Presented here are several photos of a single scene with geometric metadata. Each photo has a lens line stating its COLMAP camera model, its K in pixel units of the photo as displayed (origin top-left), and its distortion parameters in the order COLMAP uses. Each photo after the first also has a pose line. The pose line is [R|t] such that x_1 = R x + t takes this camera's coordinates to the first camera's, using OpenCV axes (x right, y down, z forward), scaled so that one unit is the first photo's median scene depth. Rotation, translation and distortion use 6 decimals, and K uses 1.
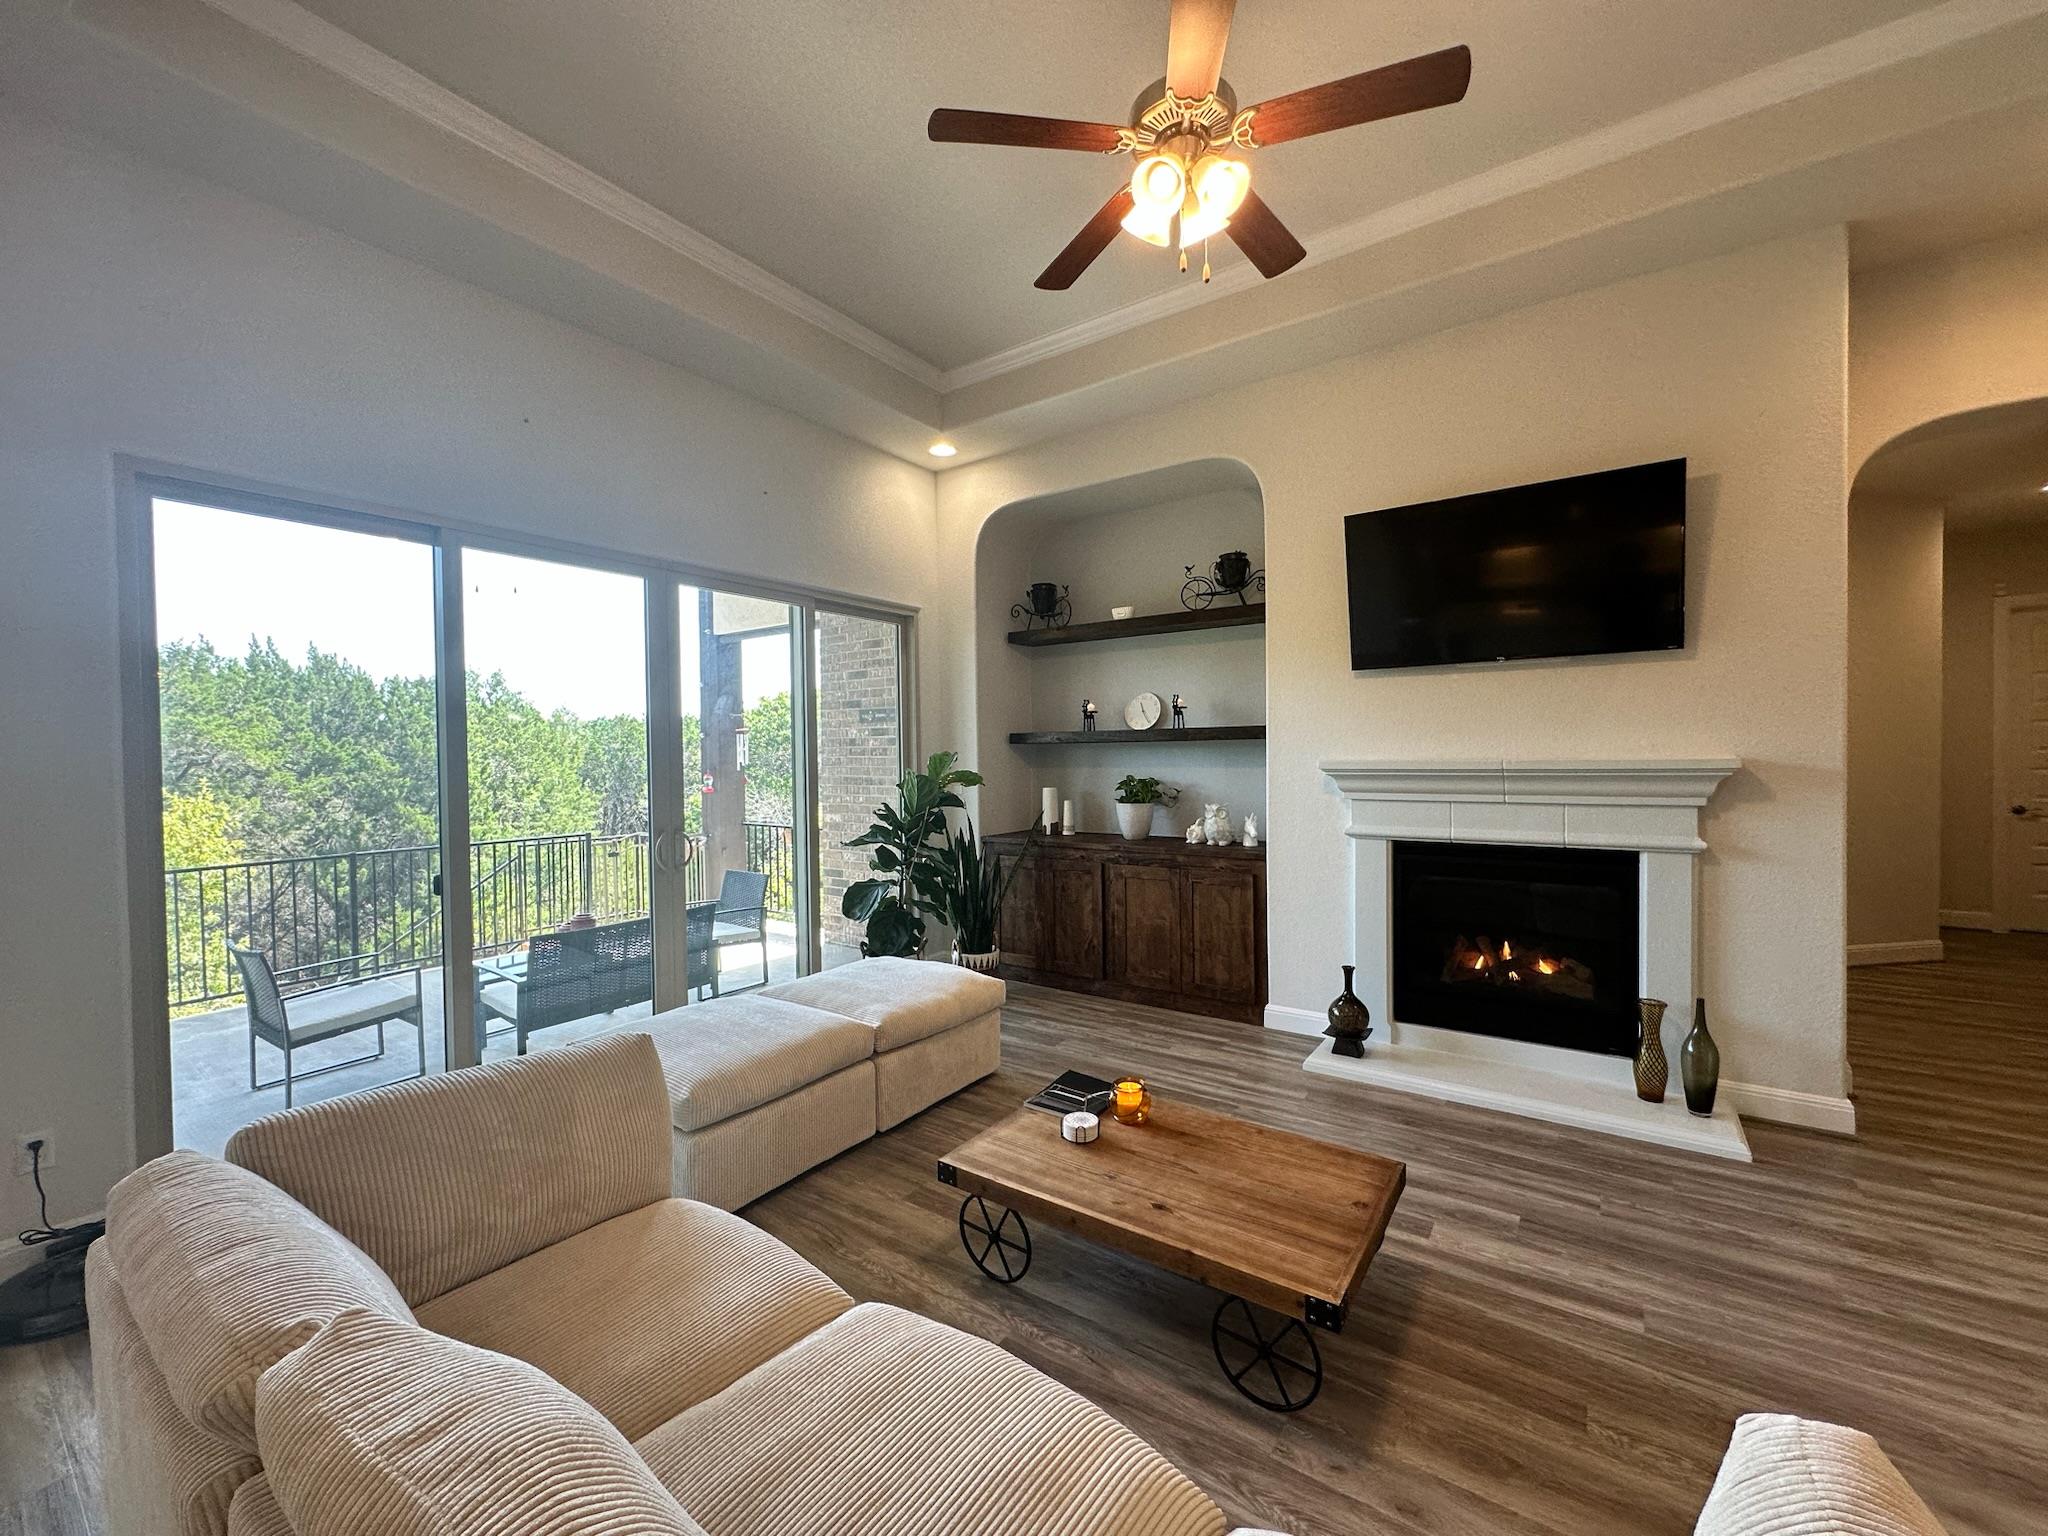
lens RADIAL K [[818.6, 0, 1025.8], [0, 818.6, 762.3], [0, 0, 1]] dist [-0.003346, 0.000281]
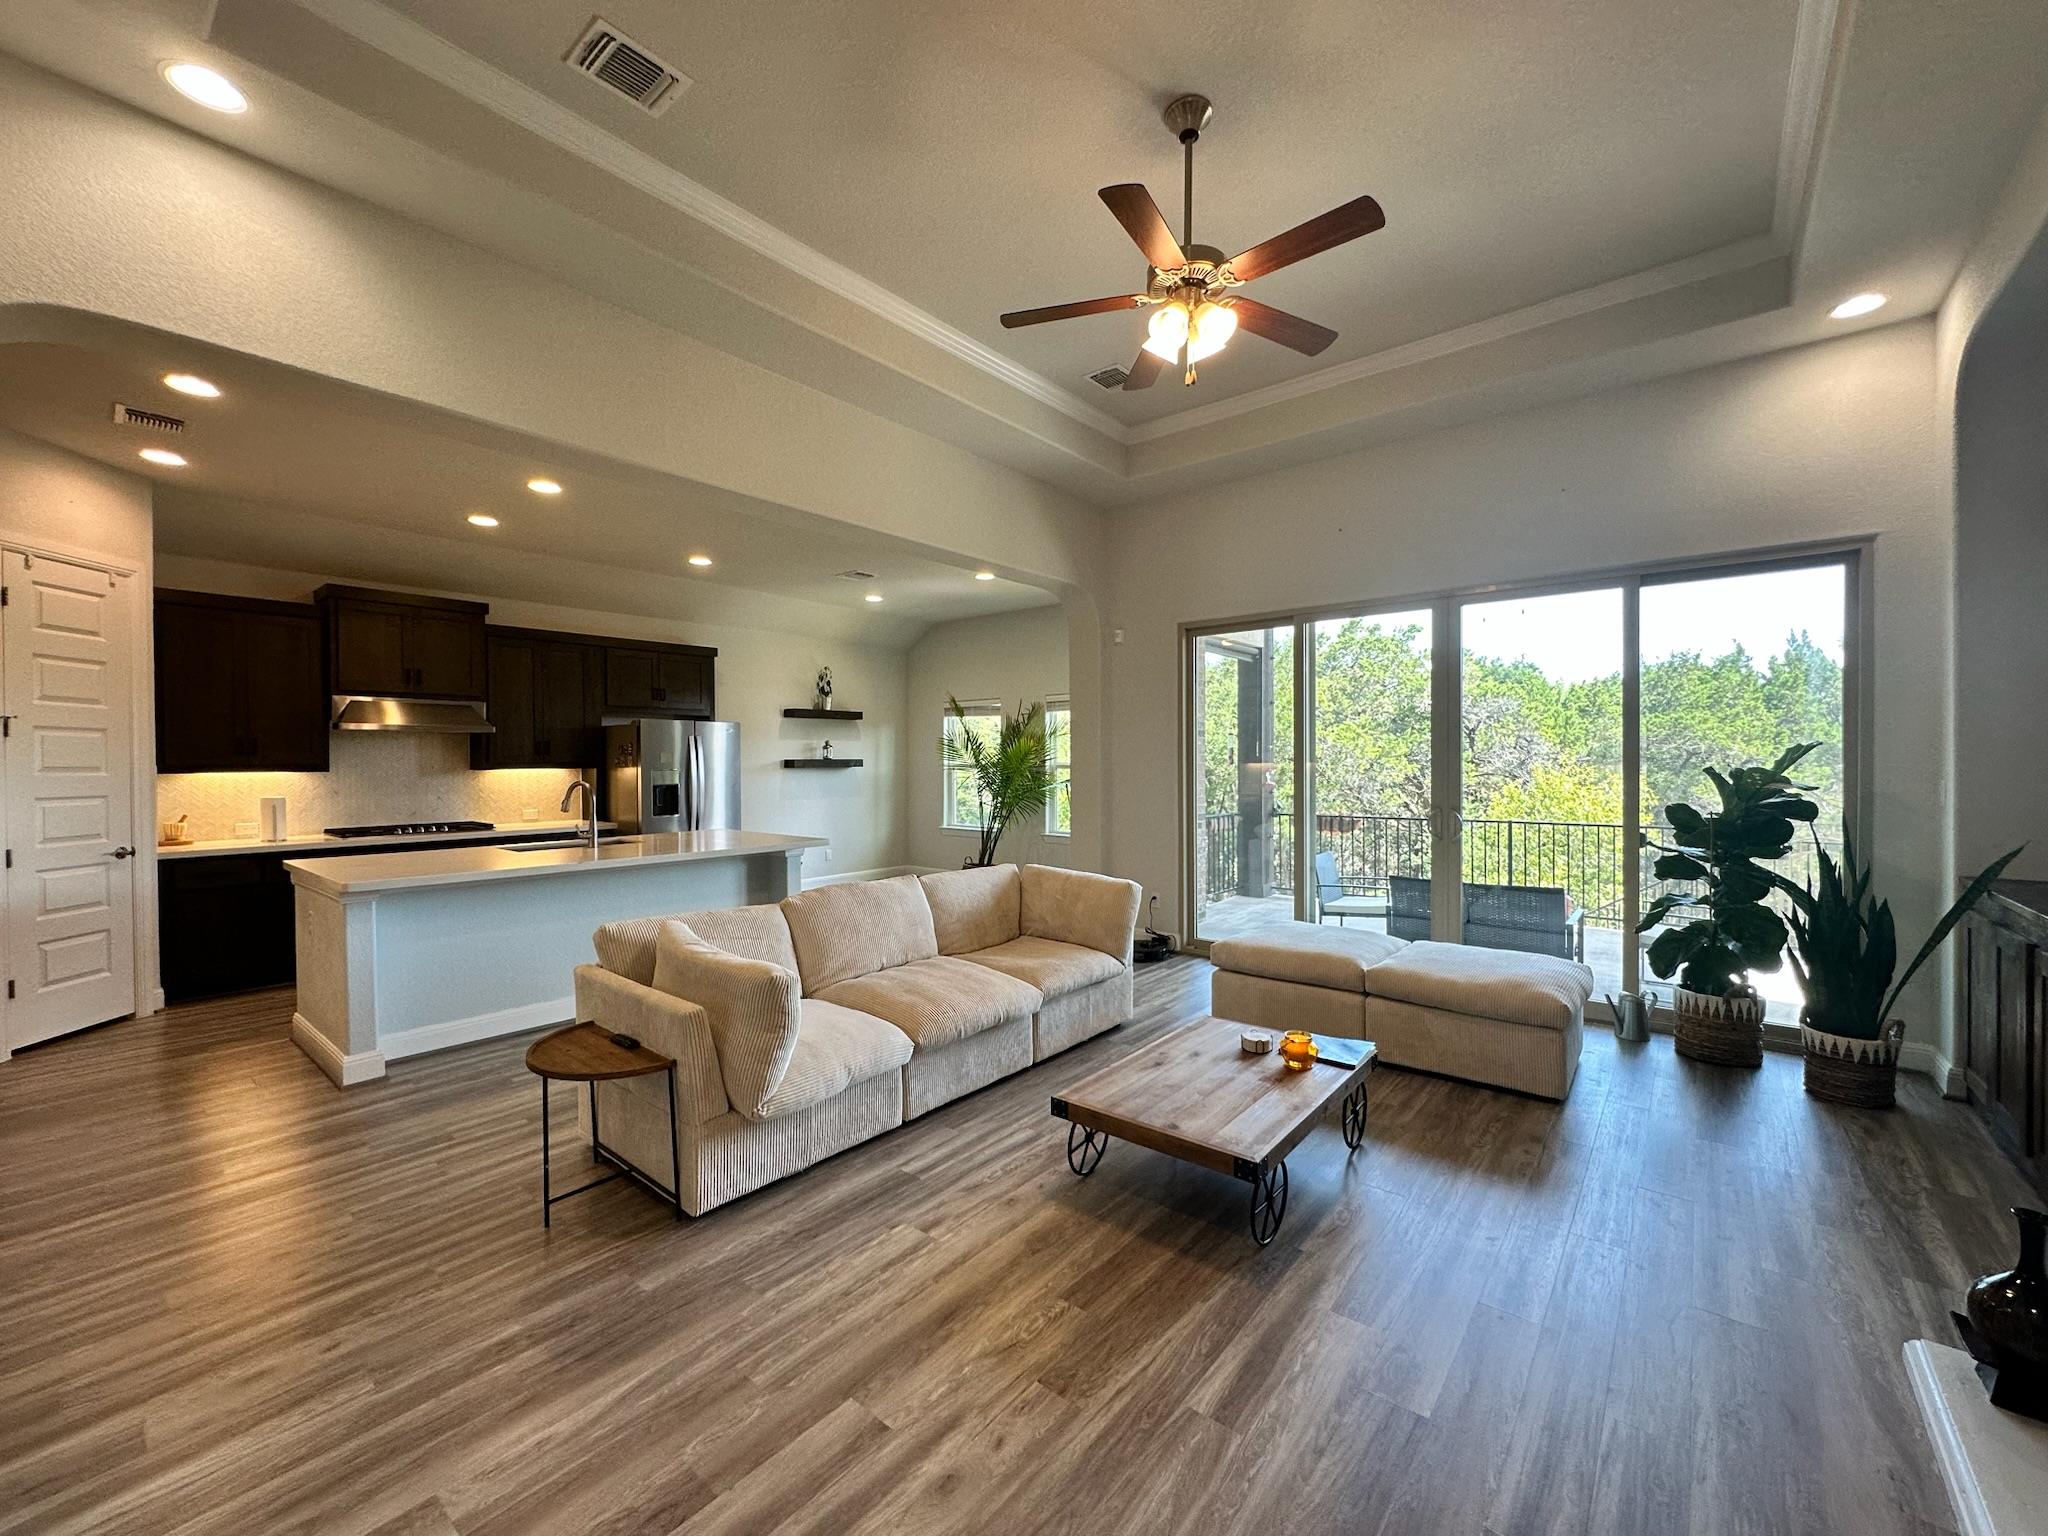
lens RADIAL K [[818.6, 0, 1022.6], [0, 818.6, 769.1], [0, 0, 1]] dist [-0.003346, 0.000281]
pose [[-0.077141, 0.025901, -0.996684, 0.852669], [-0.004549, 0.999643, 0.026330, -0.006250], [0.997010, 0.006565, -0.076996, 0.462360]]
